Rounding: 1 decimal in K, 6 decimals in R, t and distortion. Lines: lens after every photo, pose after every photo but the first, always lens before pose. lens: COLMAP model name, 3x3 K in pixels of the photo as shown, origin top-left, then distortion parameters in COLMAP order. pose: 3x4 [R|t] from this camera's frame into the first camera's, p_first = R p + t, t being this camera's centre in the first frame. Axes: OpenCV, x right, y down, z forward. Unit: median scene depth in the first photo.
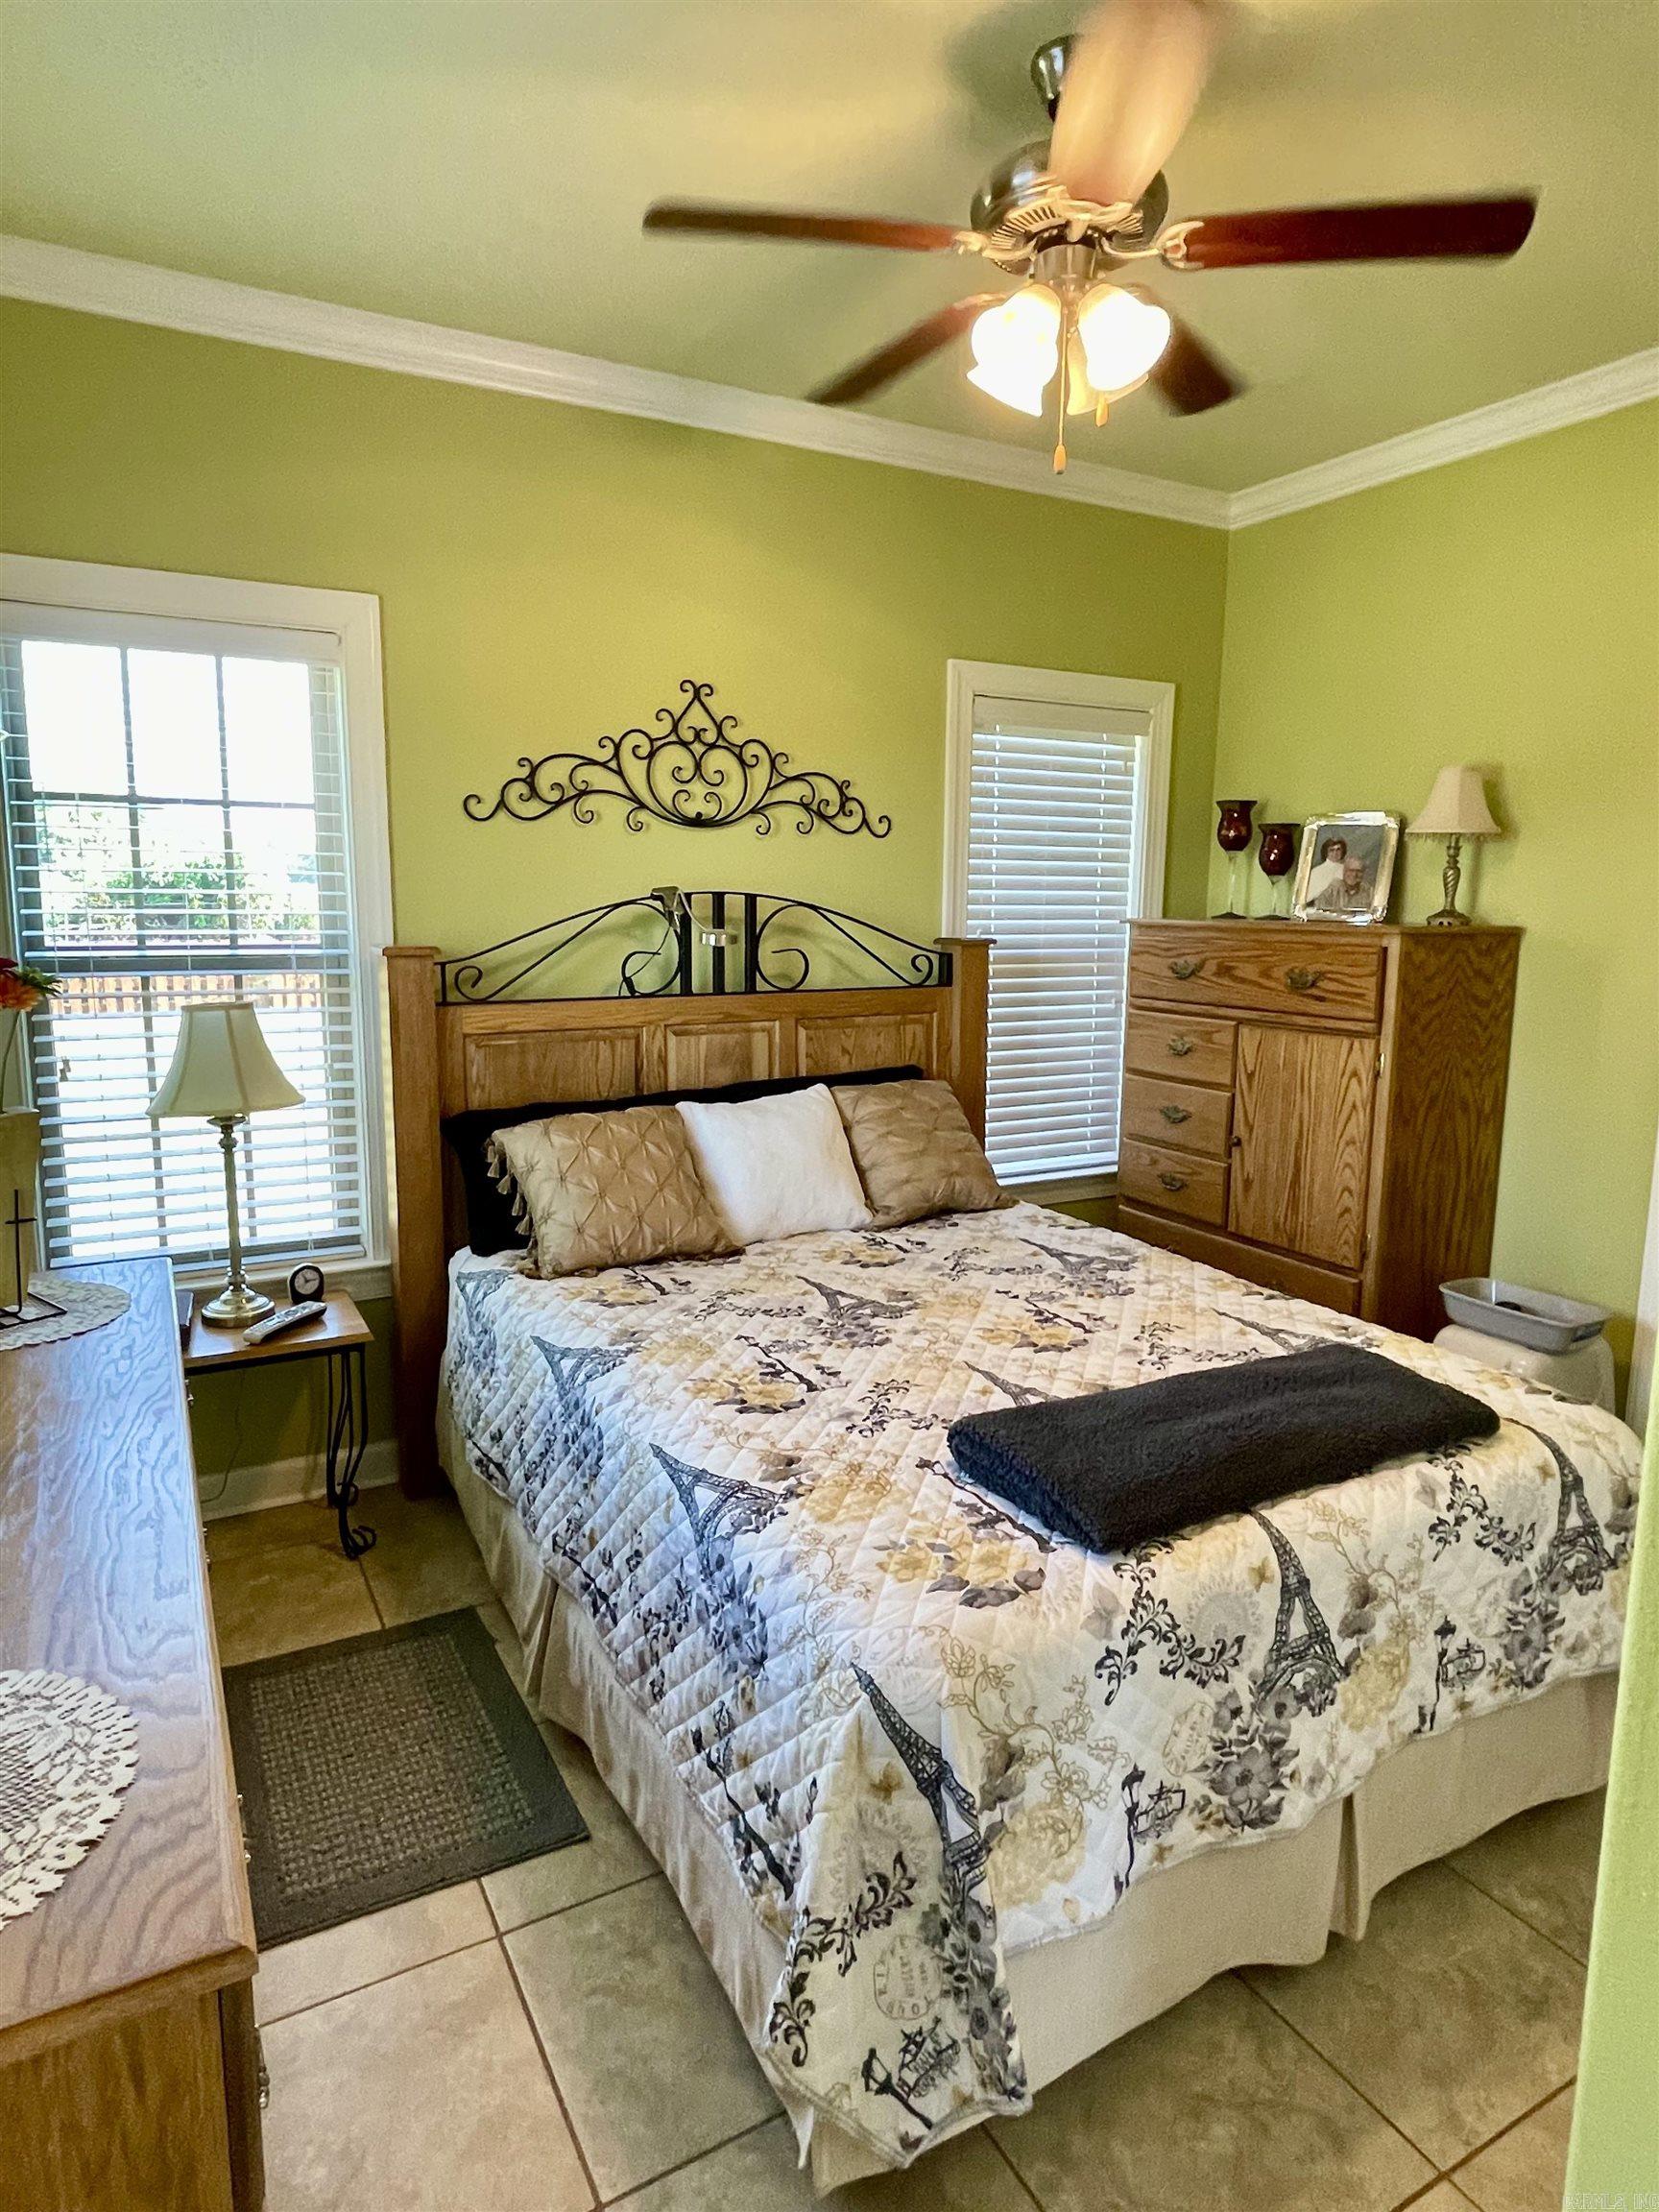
lens RADIAL K [[1282.3, 0, 800.2], [0, 1282.3, 1106.0], [0, 0, 1]] dist [0.000449, 0.000364]
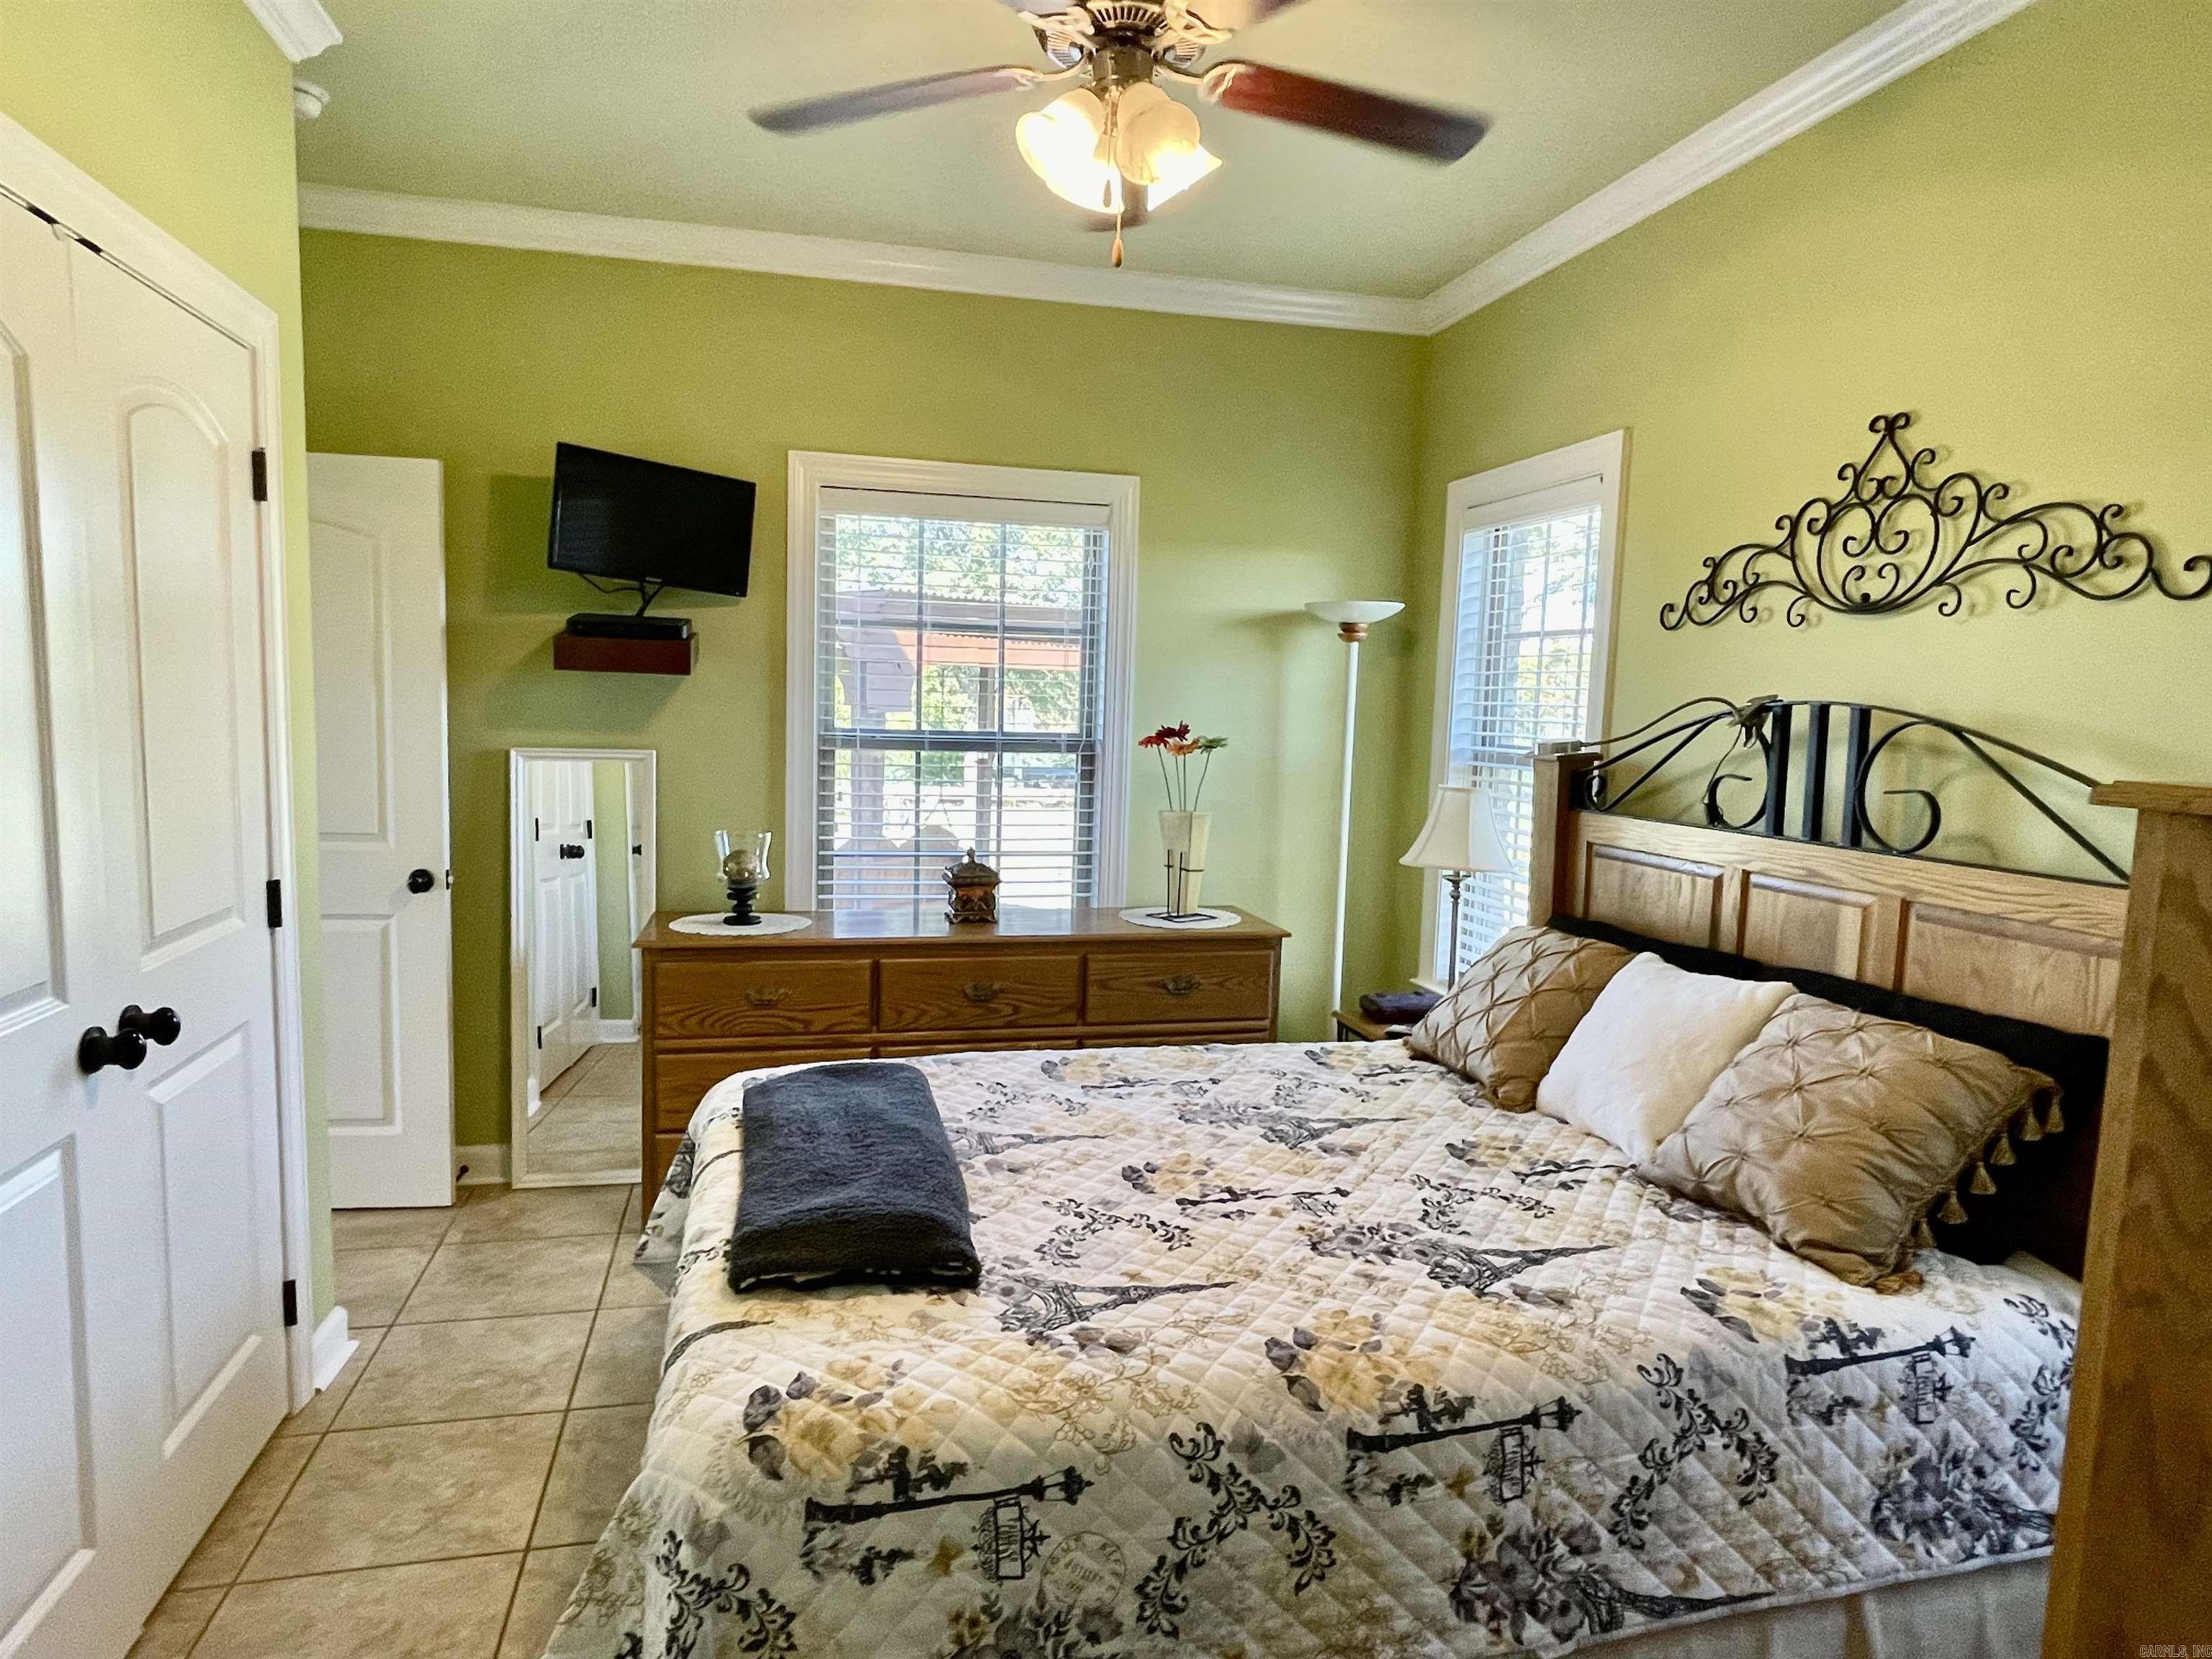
lens RADIAL K [[1282.3, 0, 1106.0], [0, 1282.3, 829.5], [0, 0, 1]] dist [0.000449, 0.000364]
pose [[-0.245756, 0.080492, -0.965984, 0.745158], [-0.189495, 0.973329, 0.129313, -0.114083], [0.950629, 0.214829, -0.223948, 0.796768]]
